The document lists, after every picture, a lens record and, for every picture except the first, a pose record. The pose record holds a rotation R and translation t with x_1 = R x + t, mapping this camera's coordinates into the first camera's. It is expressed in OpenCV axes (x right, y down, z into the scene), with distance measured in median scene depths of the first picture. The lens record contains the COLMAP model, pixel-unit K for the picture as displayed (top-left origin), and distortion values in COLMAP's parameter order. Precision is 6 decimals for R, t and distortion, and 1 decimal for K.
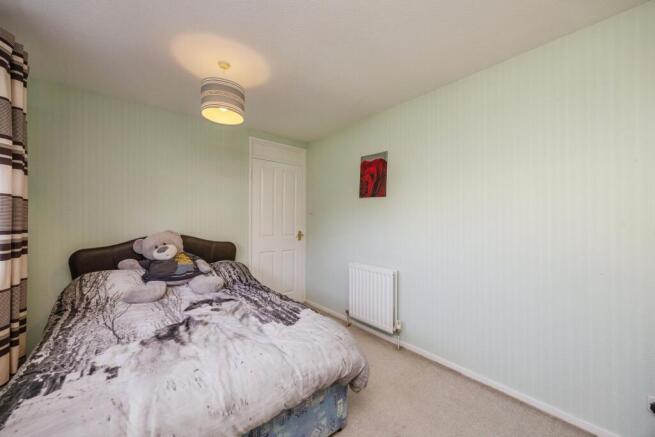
lens RADIAL K [[253.1, 0, 326.0], [0, 253.1, 219.6], [0, 0, 1]] dist [-0.000905, -0.000047]
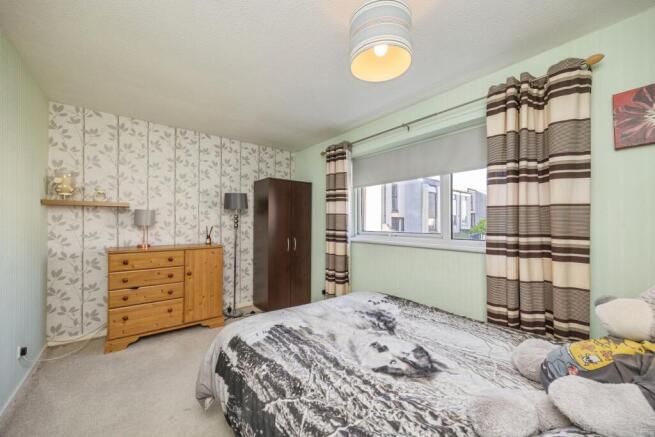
lens RADIAL K [[253.1, 0, 329.1], [0, 253.1, 219.9], [0, 0, 1]] dist [-0.000905, -0.000047]
pose [[-0.999853, -0.014597, -0.008969, -0.326270], [-0.014541, 0.999875, -0.006225, -0.002616], [0.009059, -0.006094, -0.999940, 2.013543]]
